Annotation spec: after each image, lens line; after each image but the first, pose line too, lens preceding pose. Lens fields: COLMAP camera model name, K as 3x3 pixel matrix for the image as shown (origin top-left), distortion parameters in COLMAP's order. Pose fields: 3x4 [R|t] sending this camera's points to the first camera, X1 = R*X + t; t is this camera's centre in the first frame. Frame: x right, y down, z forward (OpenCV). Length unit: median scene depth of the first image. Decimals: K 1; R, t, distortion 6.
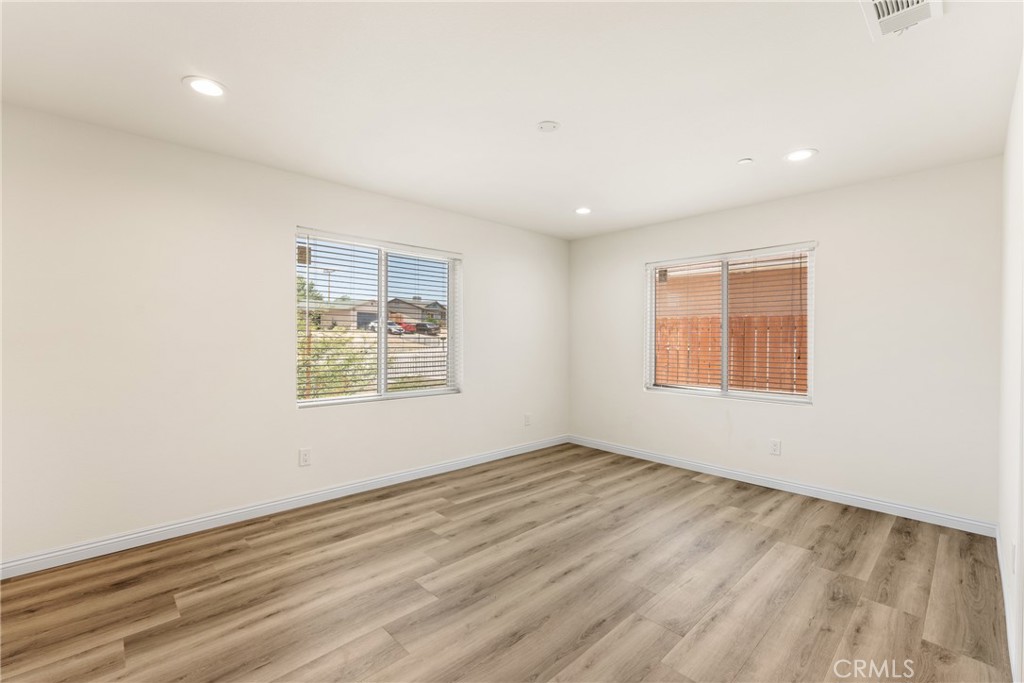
lens RADIAL K [[447.3, 0, 514.3], [0, 447.3, 352.5], [0, 0, 1]] dist [0.000917, 0.000037]
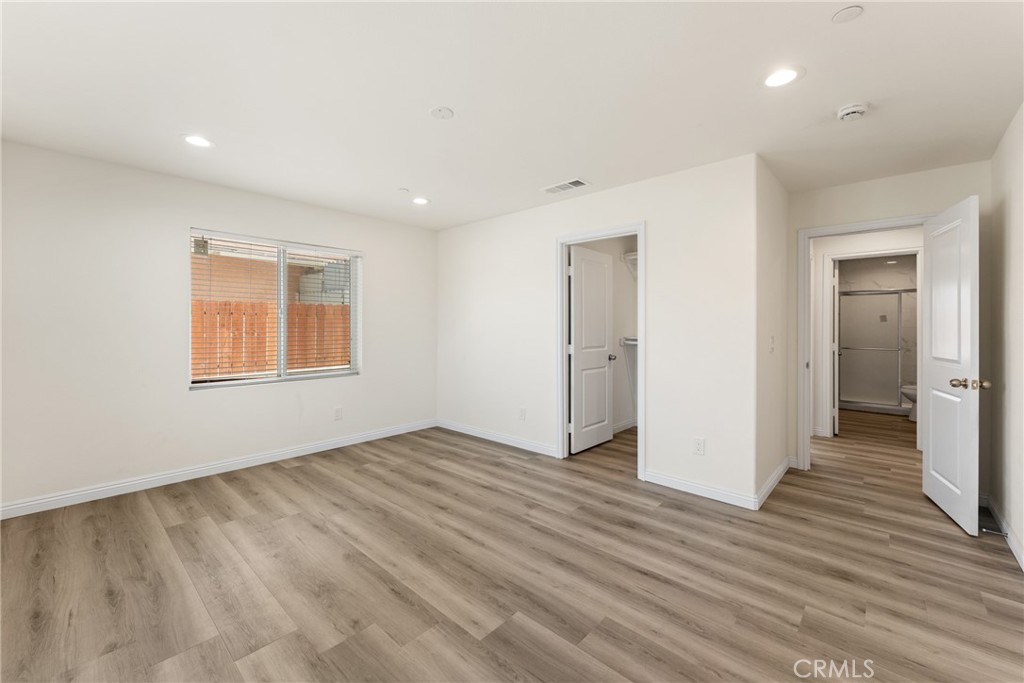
lens RADIAL K [[412.0, 0, 511.1], [0, 412.0, 340.2], [0, 0, 1]] dist [0.001880, -0.000031]
pose [[-0.066973, -0.039238, 0.996983, -0.618442], [0.026188, 0.998813, 0.041069, -0.024355], [-0.997411, 0.028859, -0.065866, 0.659998]]
